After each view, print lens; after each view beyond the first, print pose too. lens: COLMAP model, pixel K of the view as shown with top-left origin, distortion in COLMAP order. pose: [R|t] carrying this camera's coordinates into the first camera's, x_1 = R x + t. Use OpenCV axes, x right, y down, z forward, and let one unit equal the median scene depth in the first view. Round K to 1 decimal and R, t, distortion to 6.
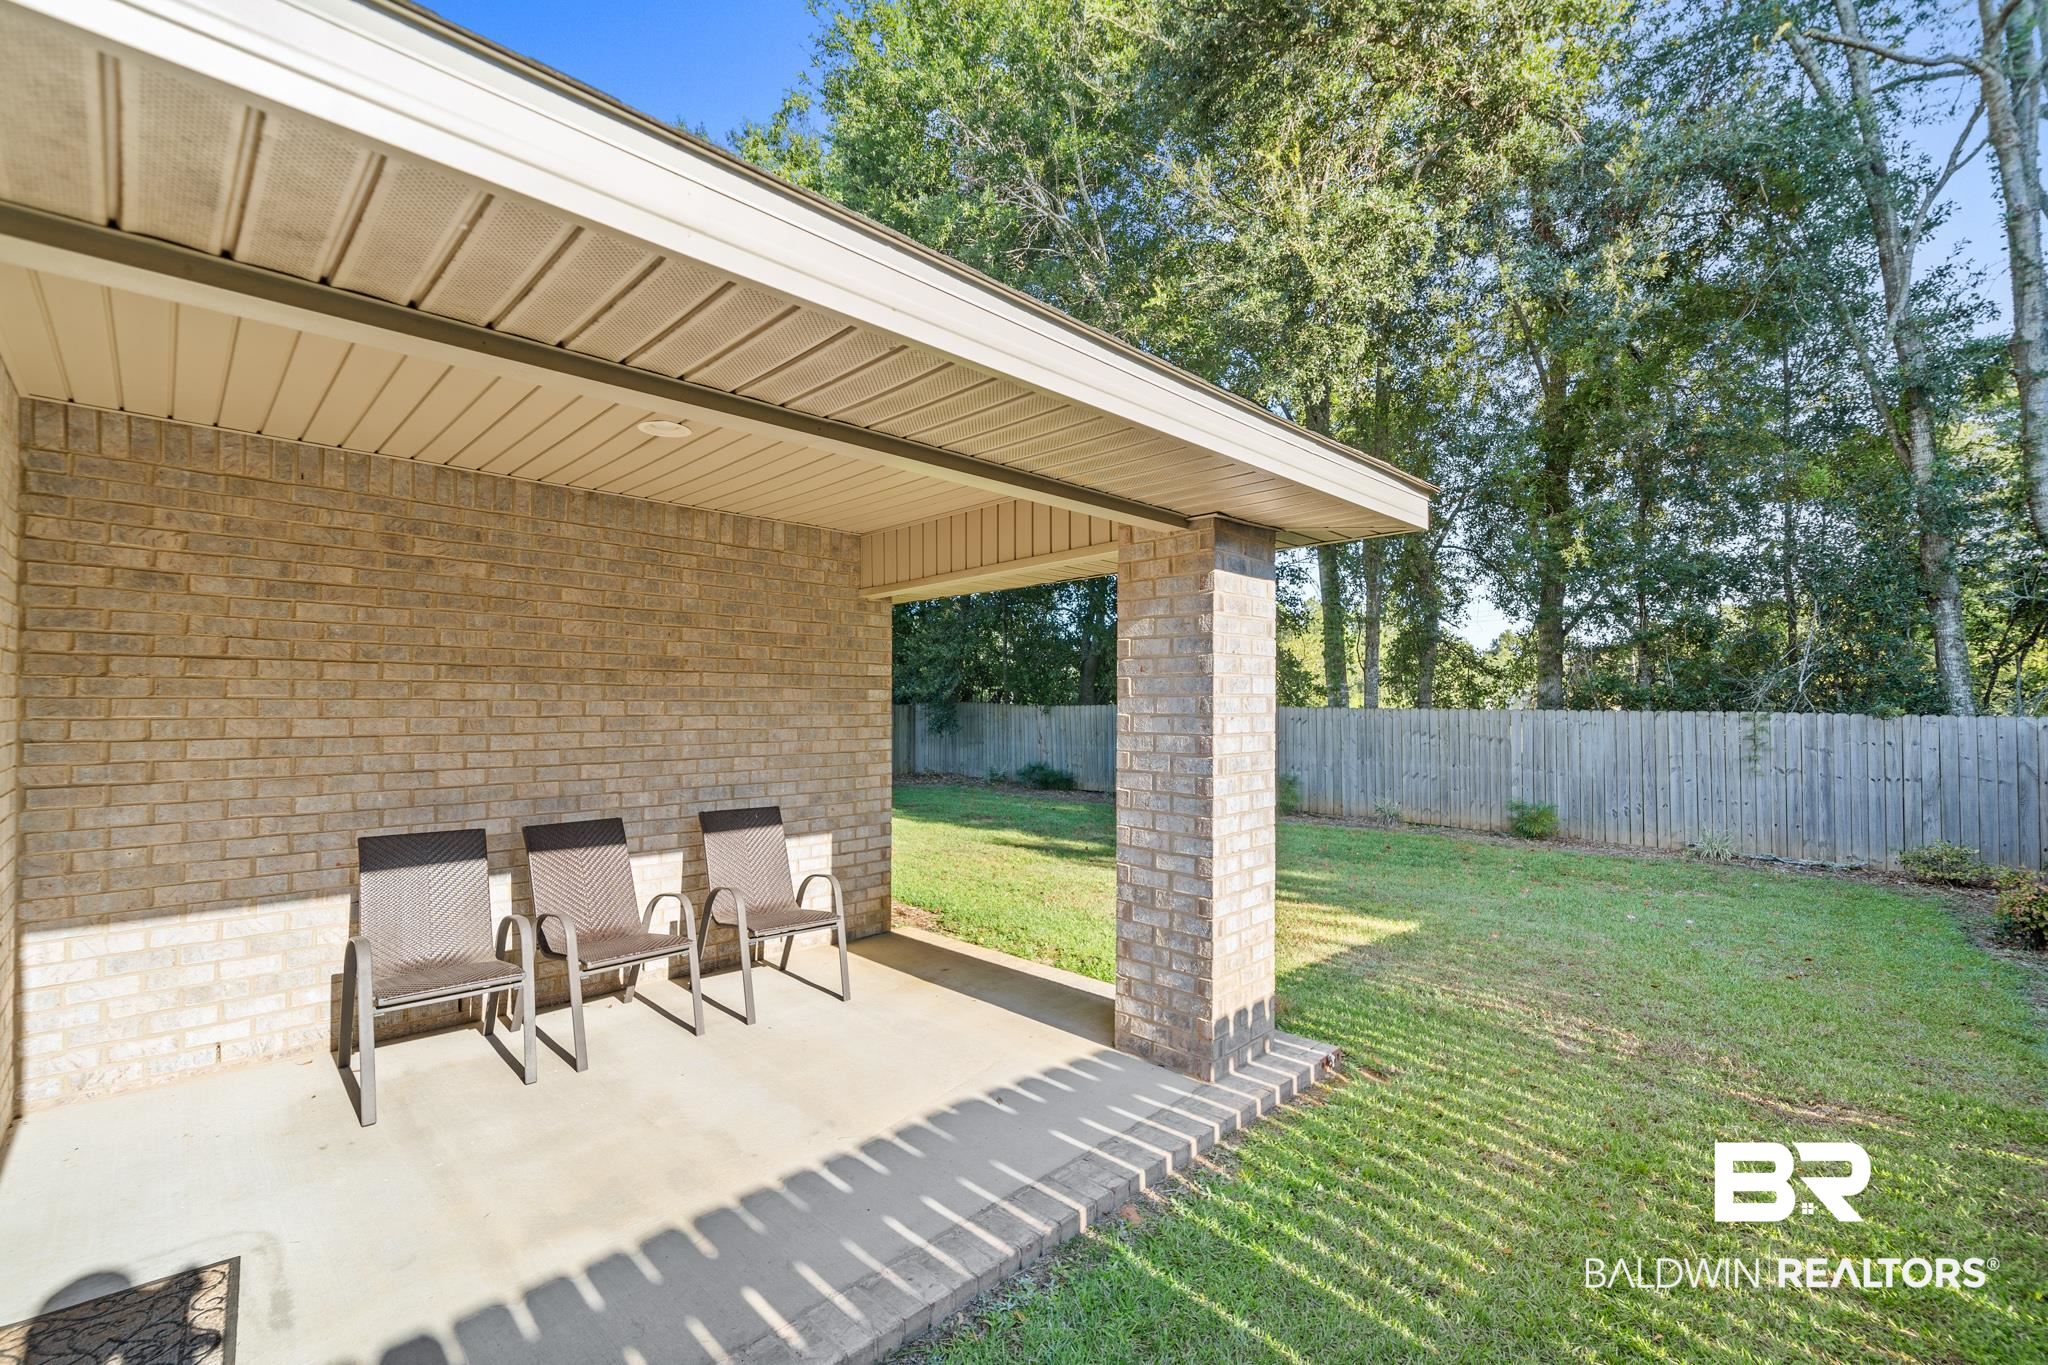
lens RADIAL K [[837.3, 0, 1018.8], [0, 837.3, 689.6], [0, 0, 1]] dist [0.007653, -0.000147]
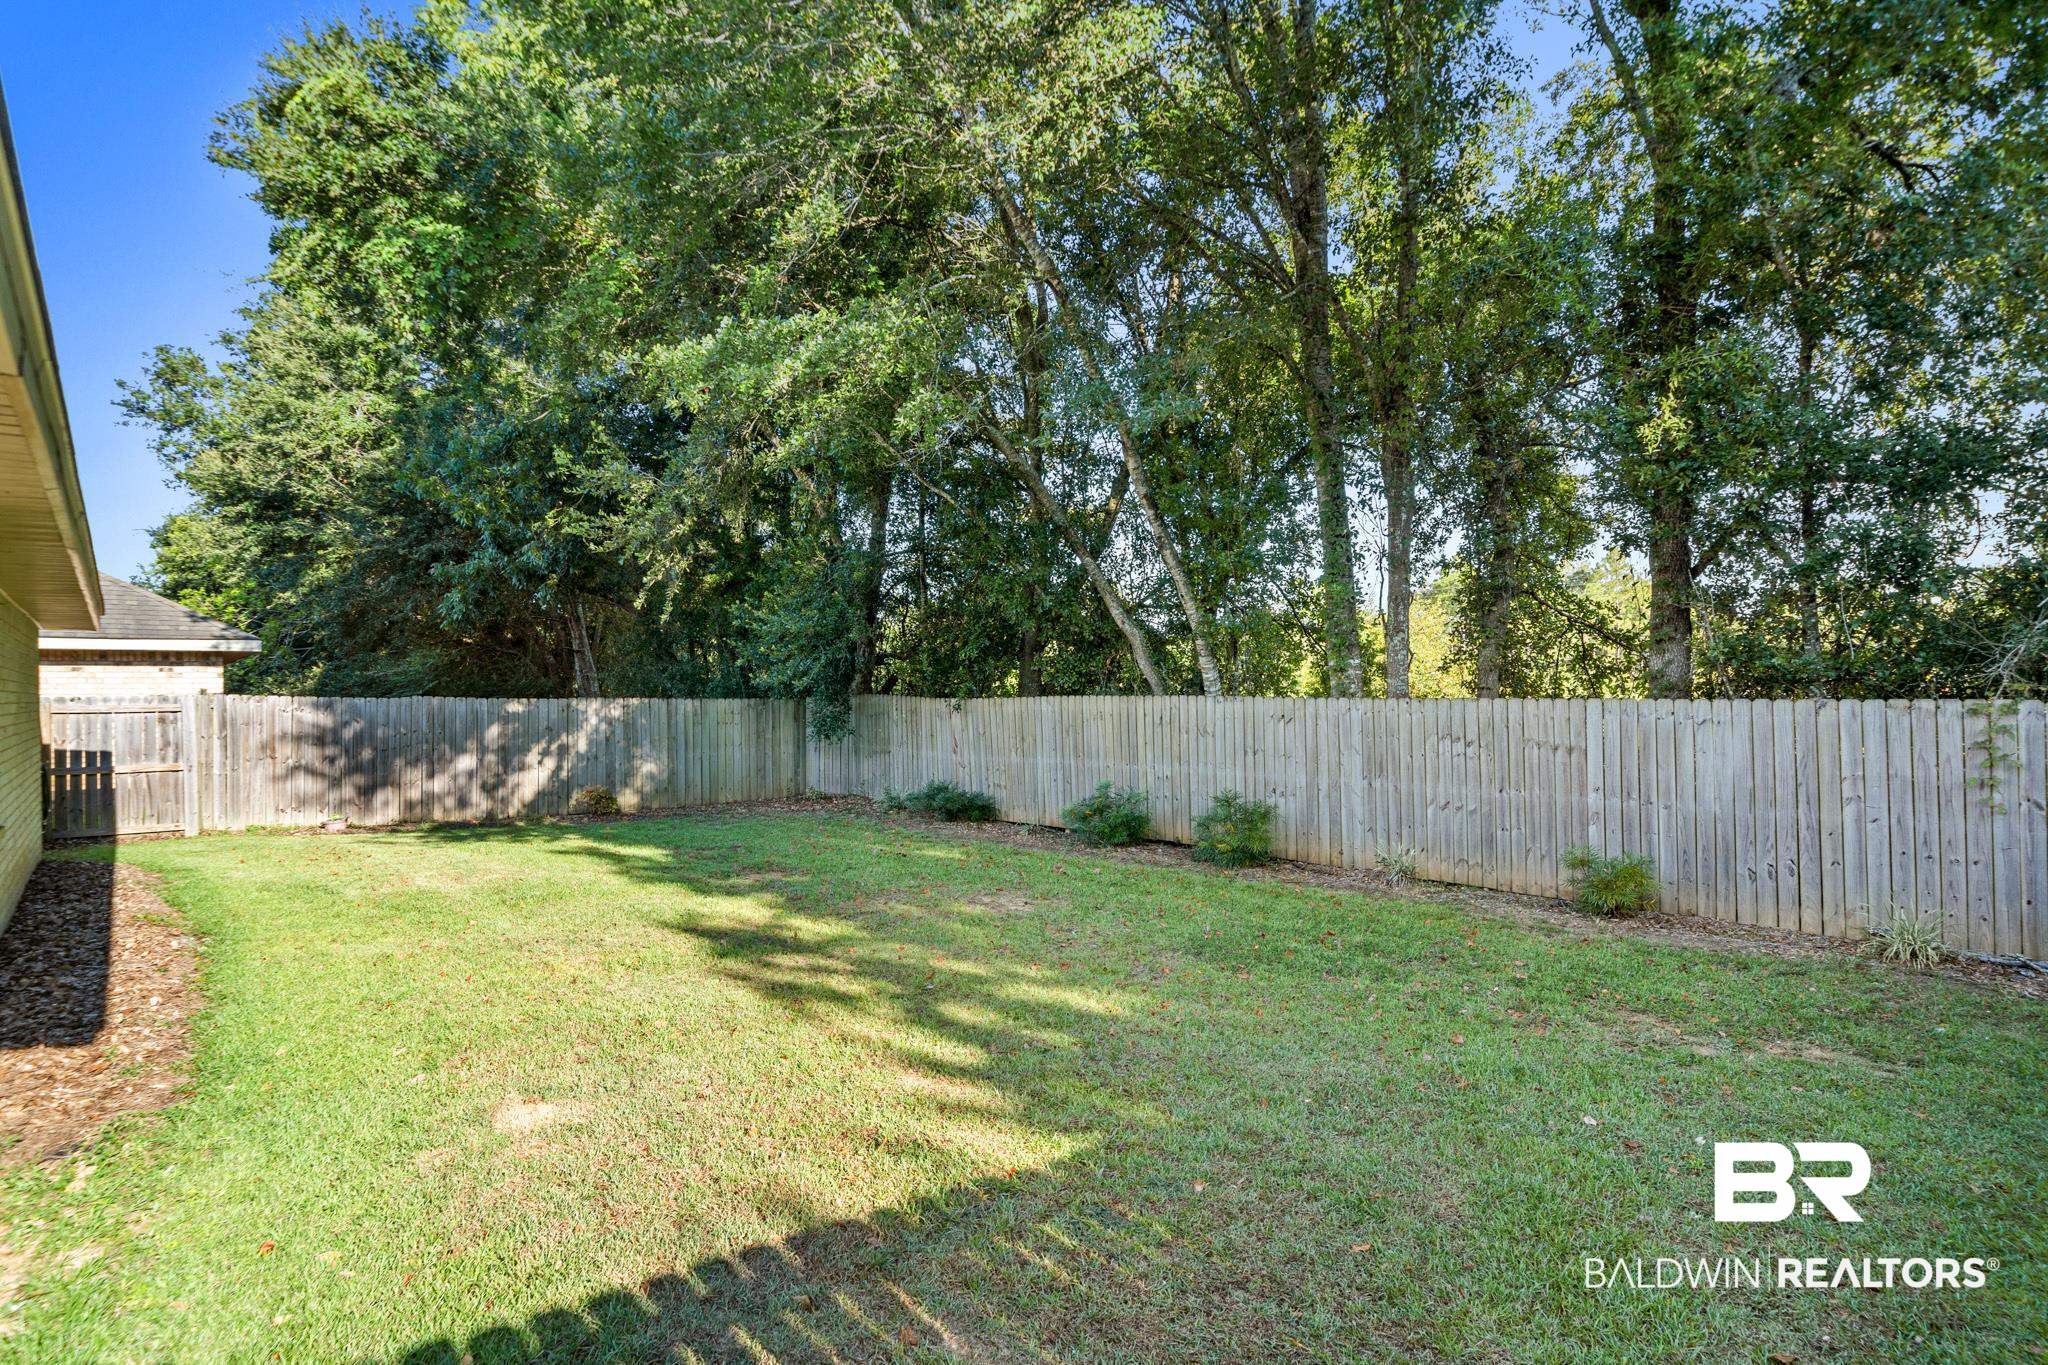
lens RADIAL K [[999.4, 0, 1140.6], [0, 999.4, 693.7], [0, 0, 1]] dist [0.000953, 0.001933]
pose [[0.993849, -0.010716, -0.110224, 0.358705], [0.012404, 0.999816, 0.014642, 0.005575], [0.110046, -0.015919, 0.993799, 0.258328]]
